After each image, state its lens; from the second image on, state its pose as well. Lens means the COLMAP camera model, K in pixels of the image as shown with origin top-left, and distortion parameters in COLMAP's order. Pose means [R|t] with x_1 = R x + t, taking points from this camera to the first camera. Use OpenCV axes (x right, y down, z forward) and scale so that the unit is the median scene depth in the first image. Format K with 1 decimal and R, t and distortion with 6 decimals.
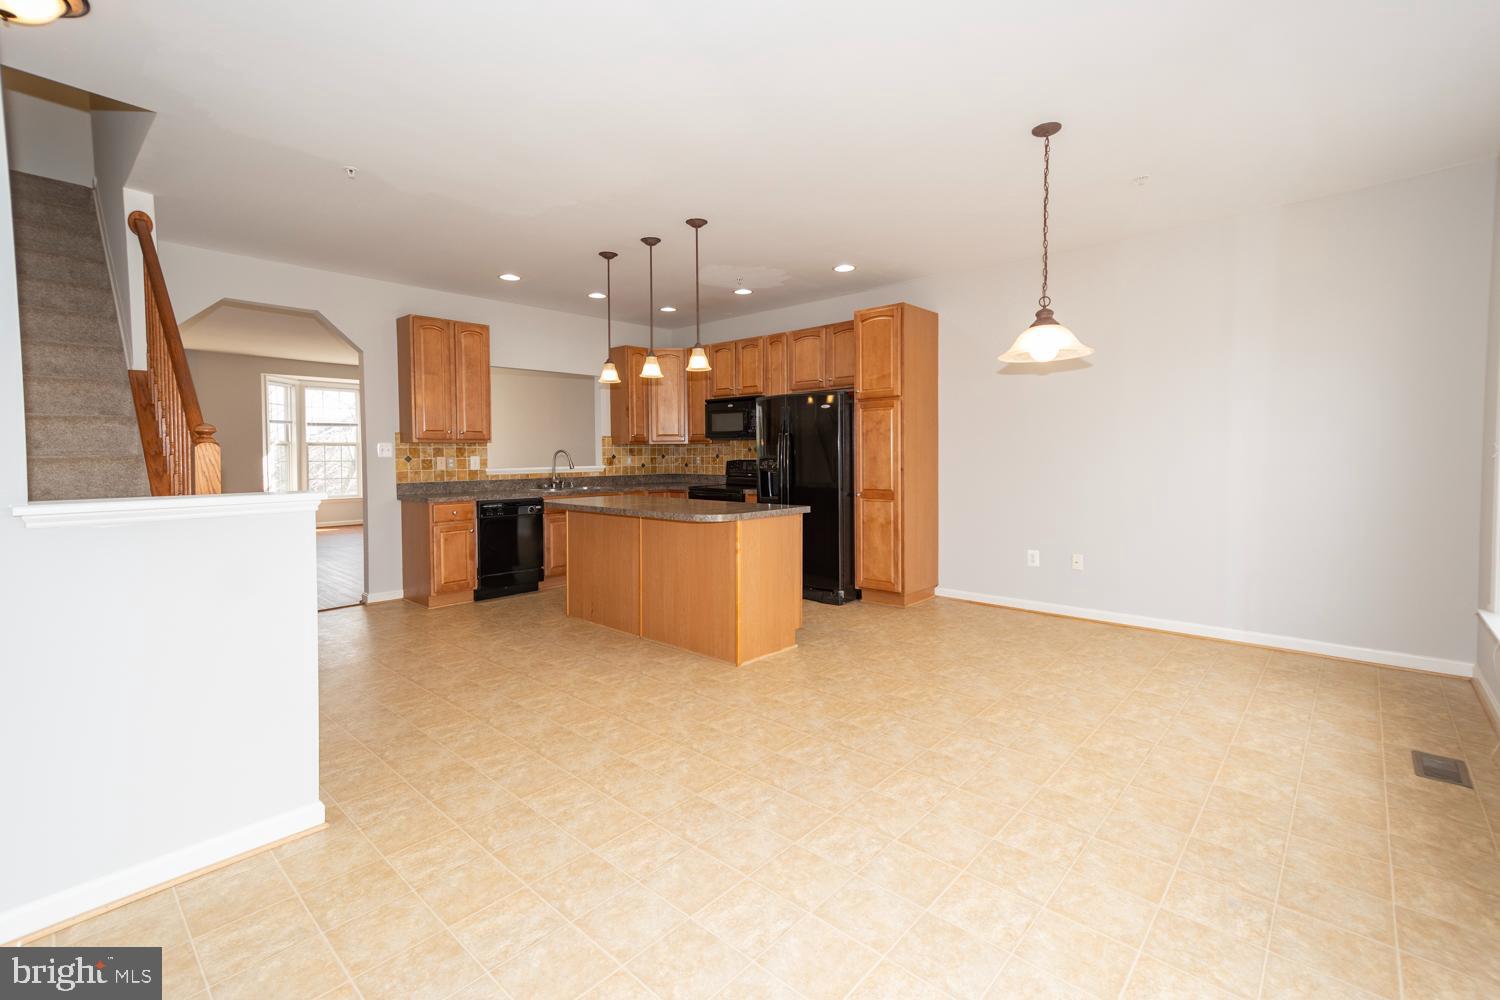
lens RADIAL K [[669.6, 0, 718.0], [0, 669.6, 468.4], [0, 0, 1]] dist [0.014624, 0.000761]
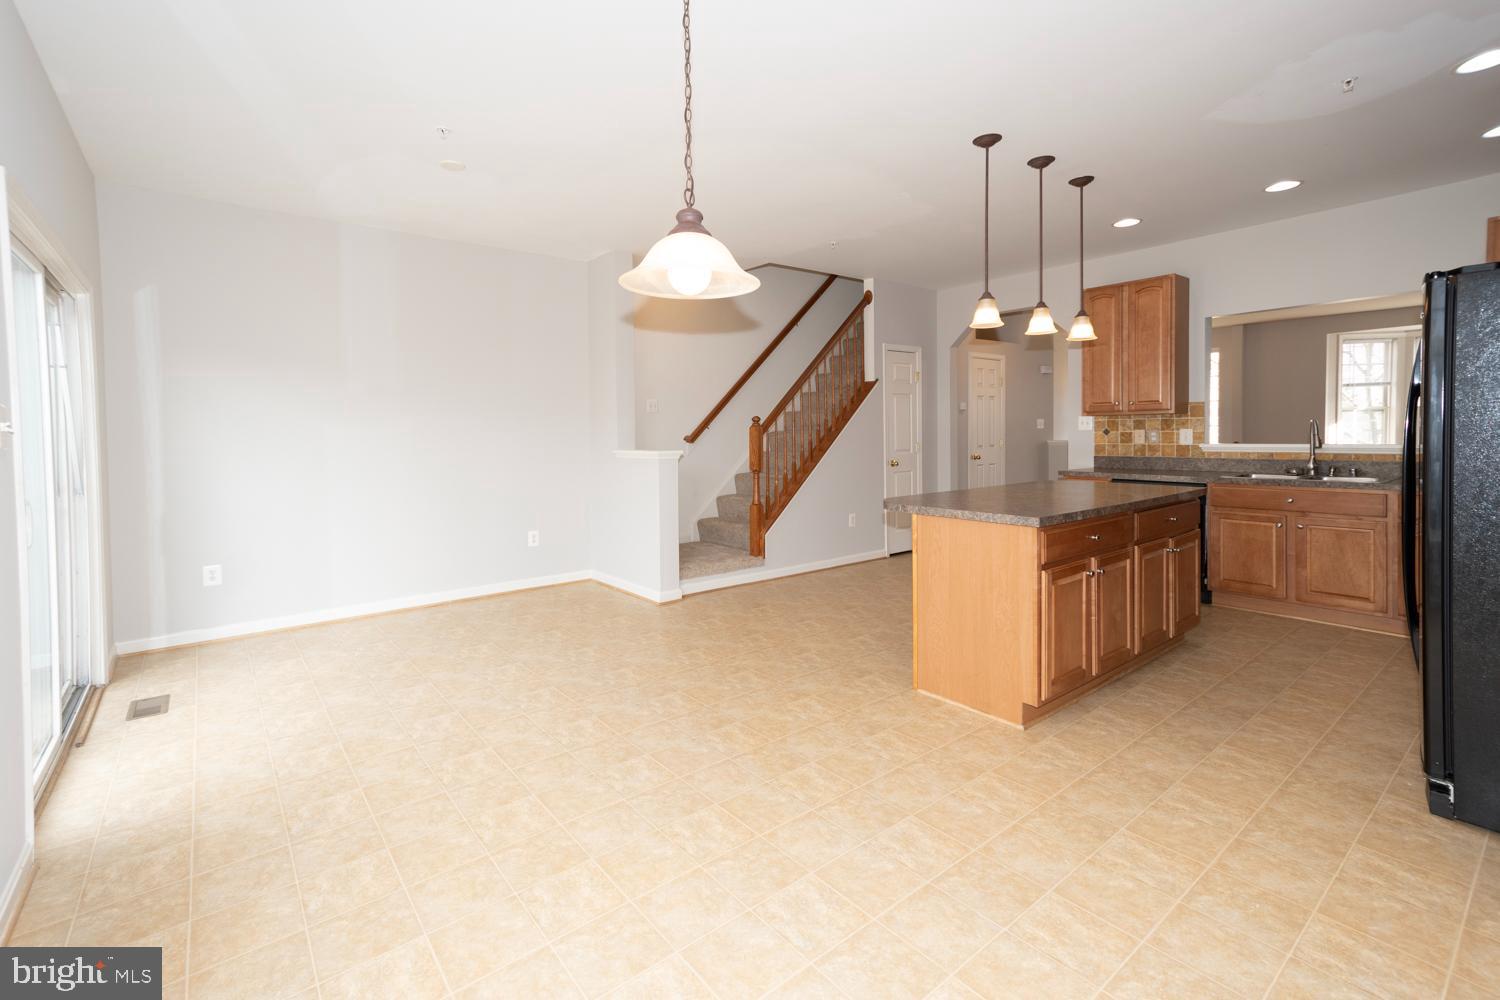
lens RADIAL K [[669.6, 0, 756.8], [0, 669.6, 445.6], [0, 0, 1]] dist [0.014624, 0.000761]
pose [[-0.121809, 0.030420, -0.992087, 0.558968], [-0.009806, 0.999445, 0.031850, -0.019423], [0.992505, 0.013608, -0.121443, 0.582607]]
